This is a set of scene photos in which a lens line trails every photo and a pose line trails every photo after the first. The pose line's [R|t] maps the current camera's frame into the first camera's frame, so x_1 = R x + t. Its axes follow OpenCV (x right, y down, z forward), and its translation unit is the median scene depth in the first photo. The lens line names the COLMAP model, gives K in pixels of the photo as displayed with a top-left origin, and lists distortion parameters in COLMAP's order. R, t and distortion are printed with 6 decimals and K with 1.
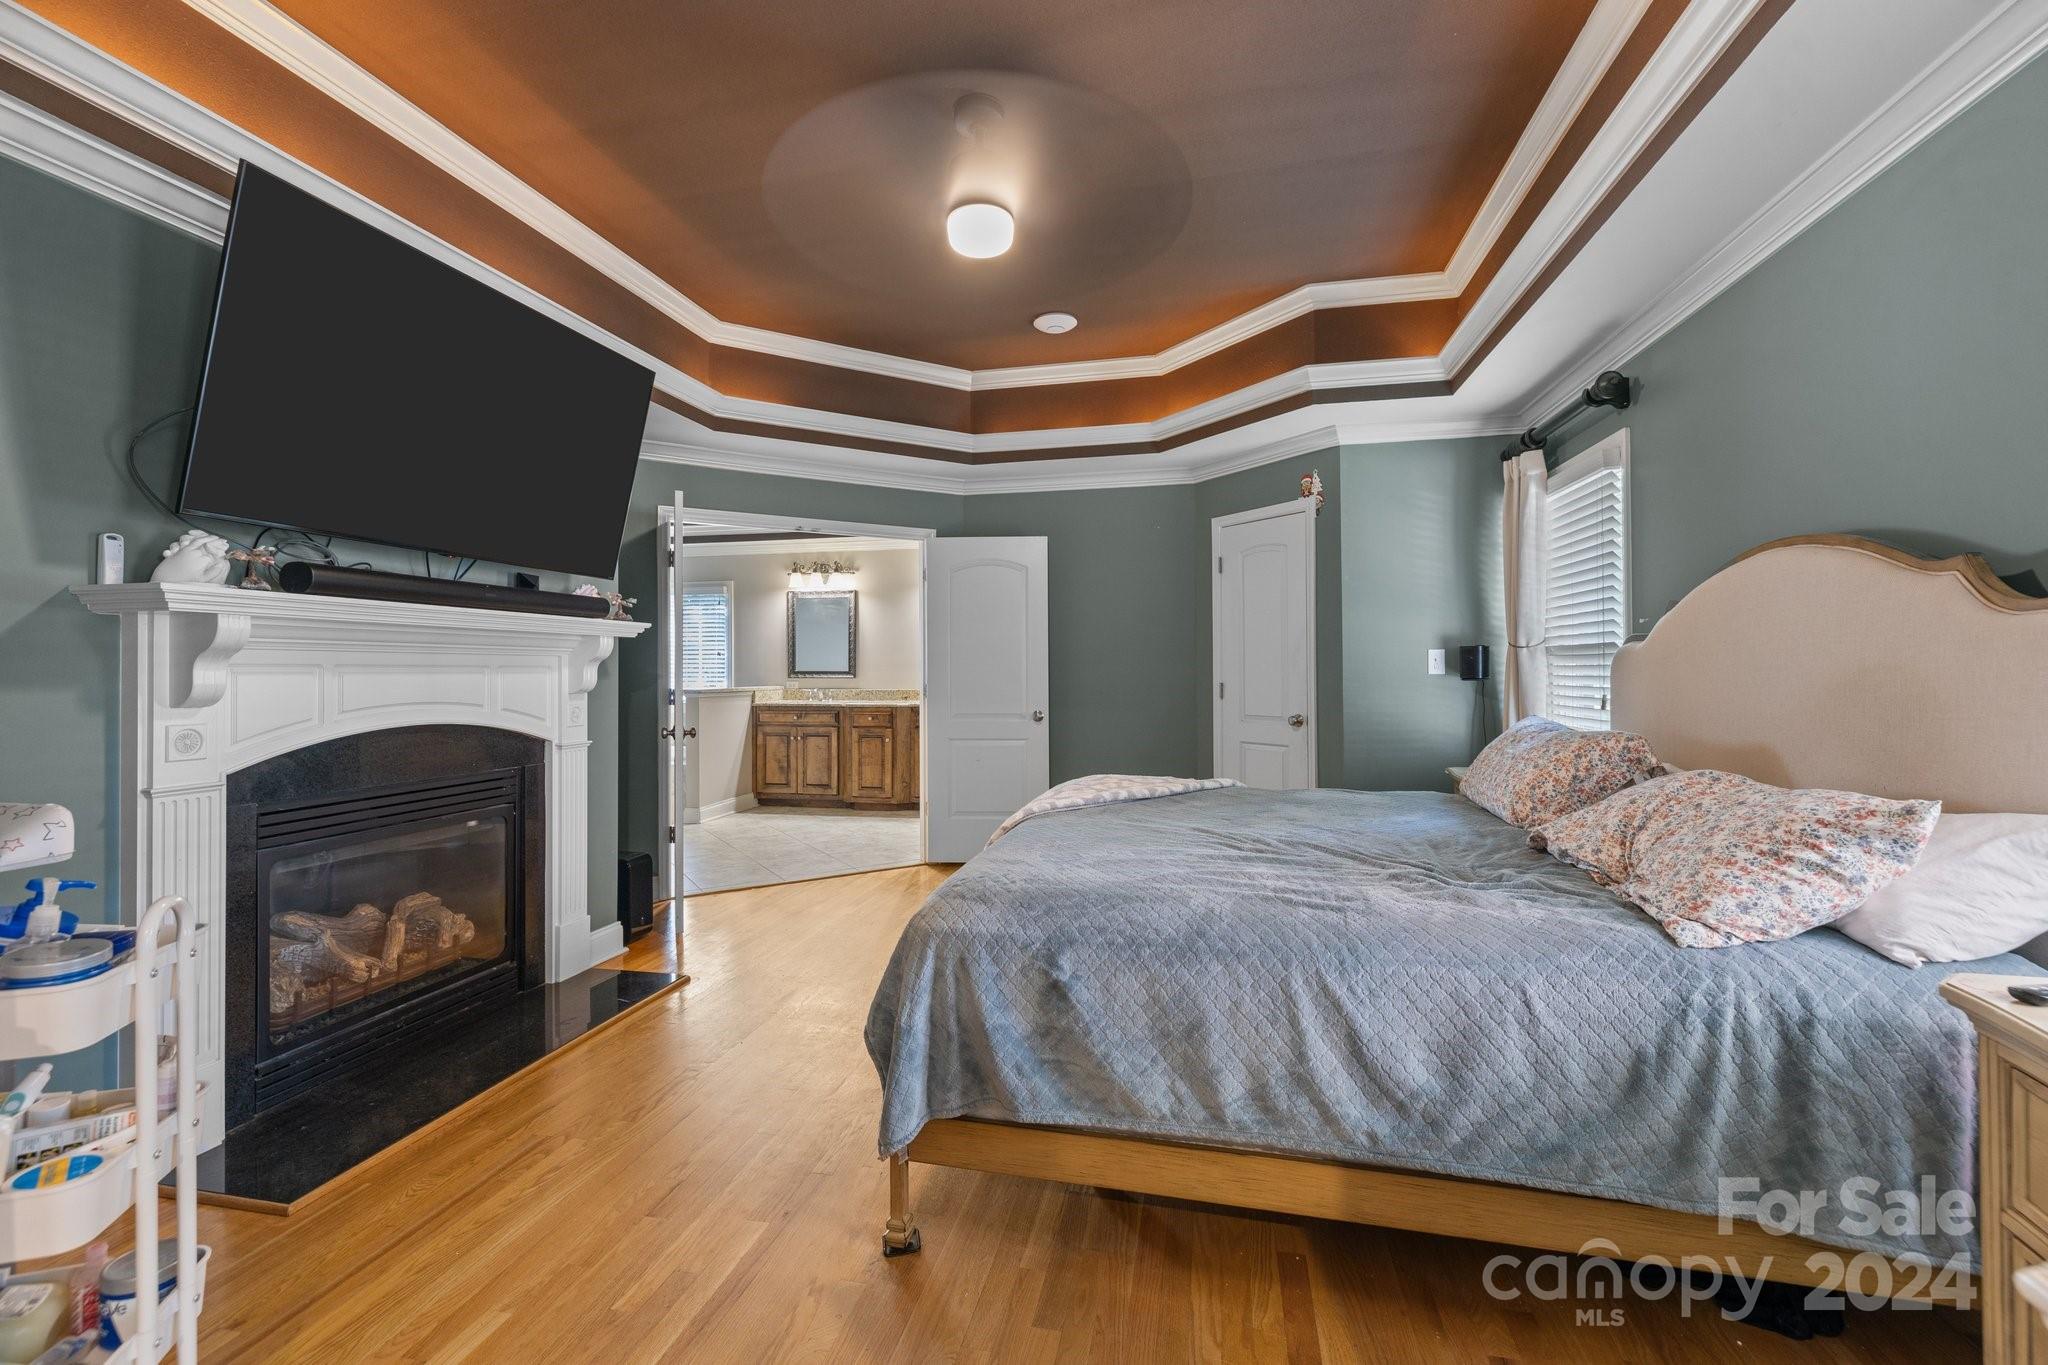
lens RADIAL K [[880.6, 0, 1020.7], [0, 880.6, 665.9], [0, 0, 1]] dist [0.000657, 0.000600]
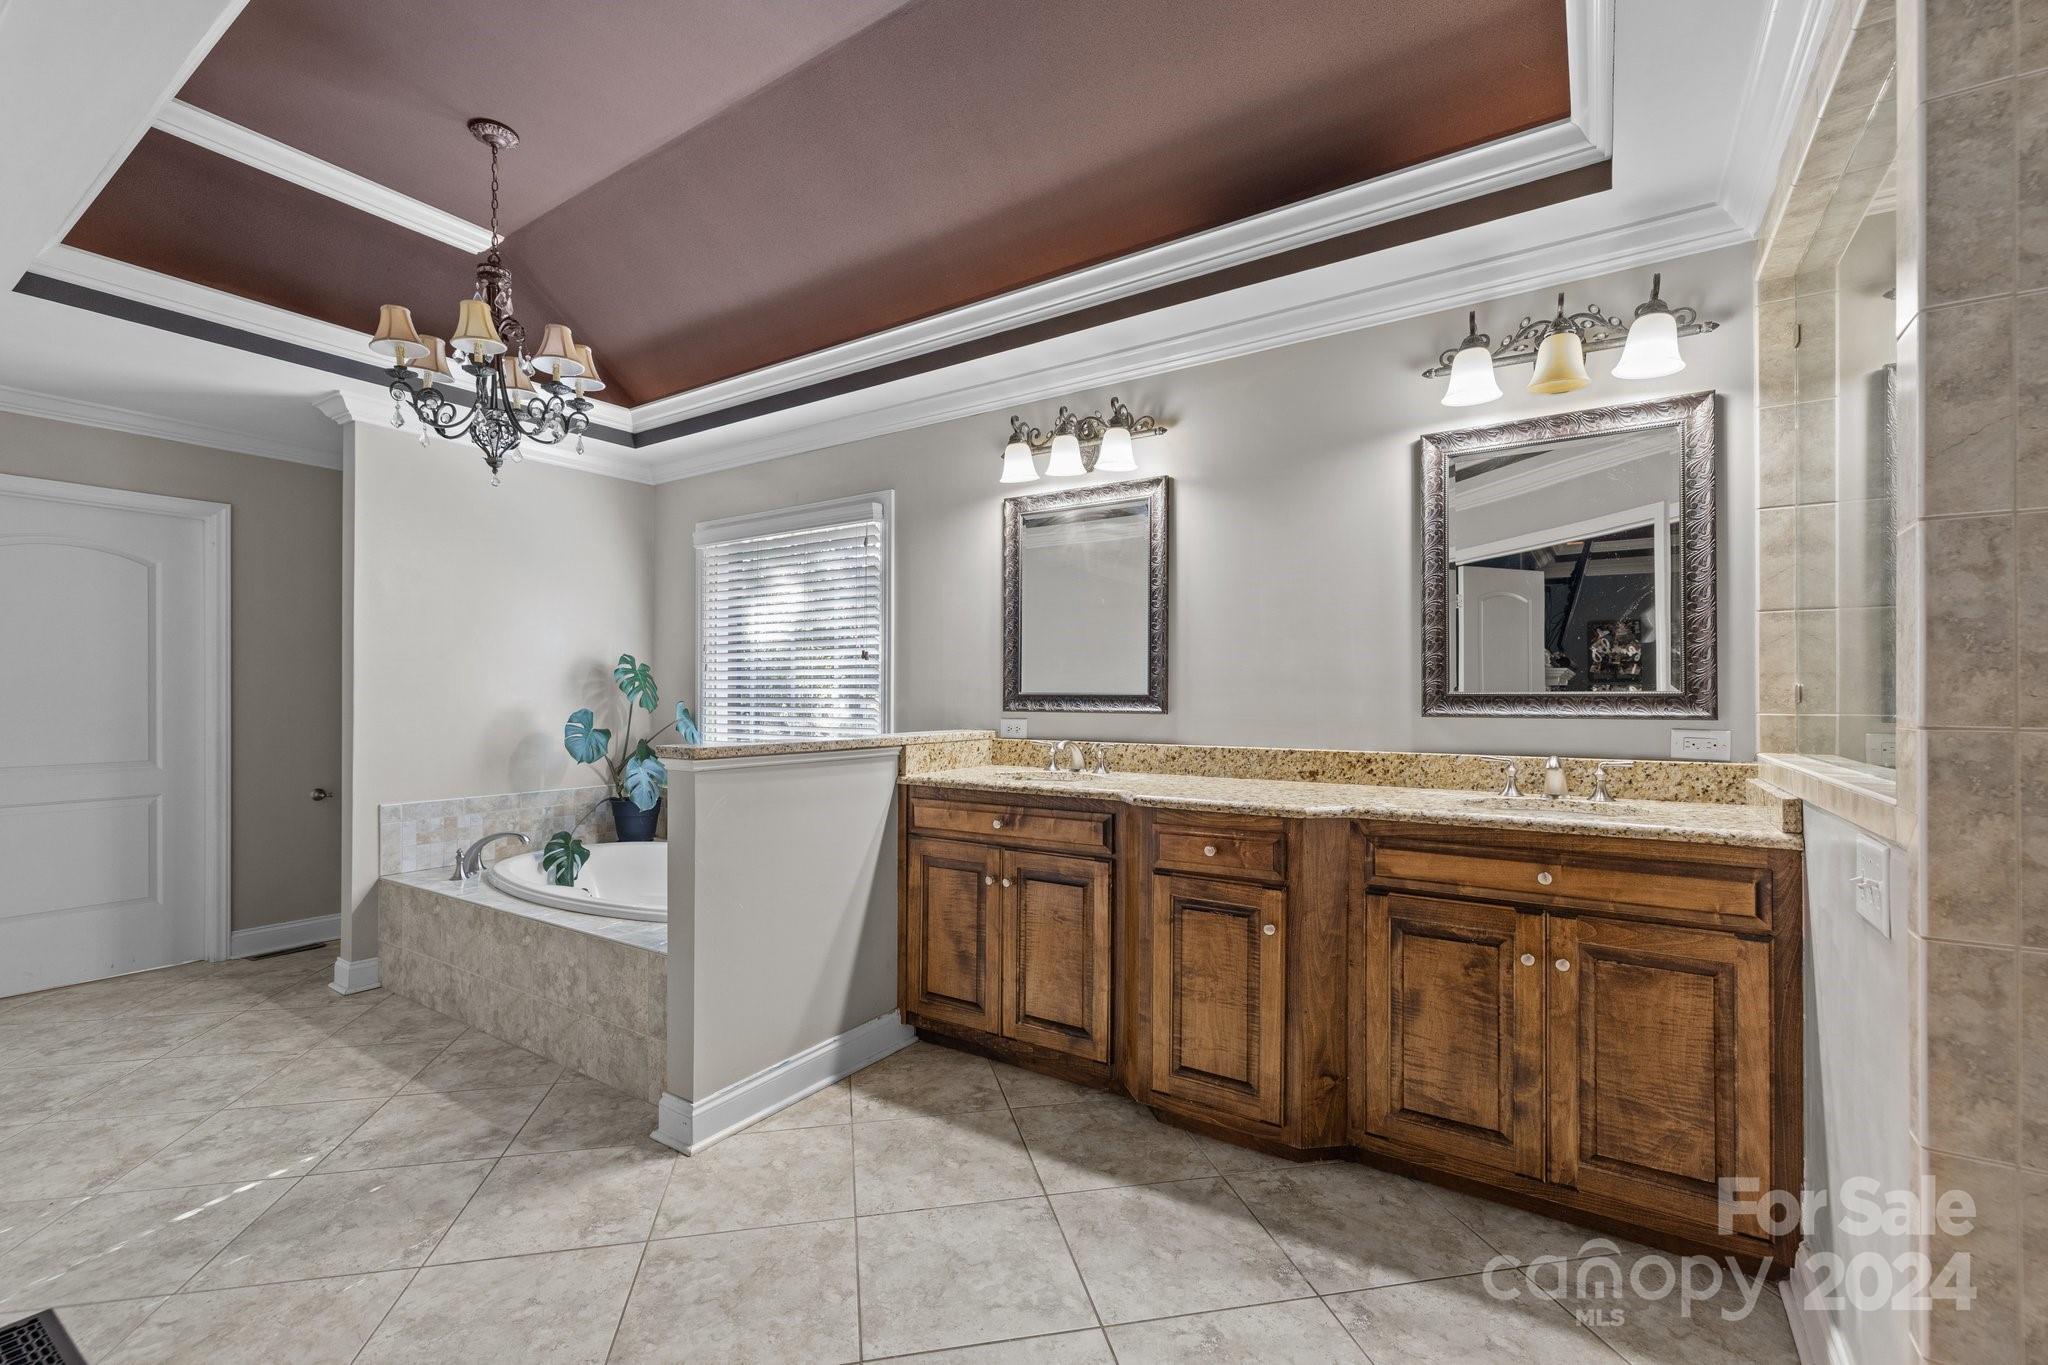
lens RADIAL K [[880.6, 0, 1022.5], [0, 880.6, 688.7], [0, 0, 1]] dist [0.000657, 0.000600]
pose [[0.933316, 0.000558, -0.359056, -0.117384], [-0.003724, 0.999960, -0.008127, 0.006830], [0.359038, 0.008922, 0.933280, 0.665340]]
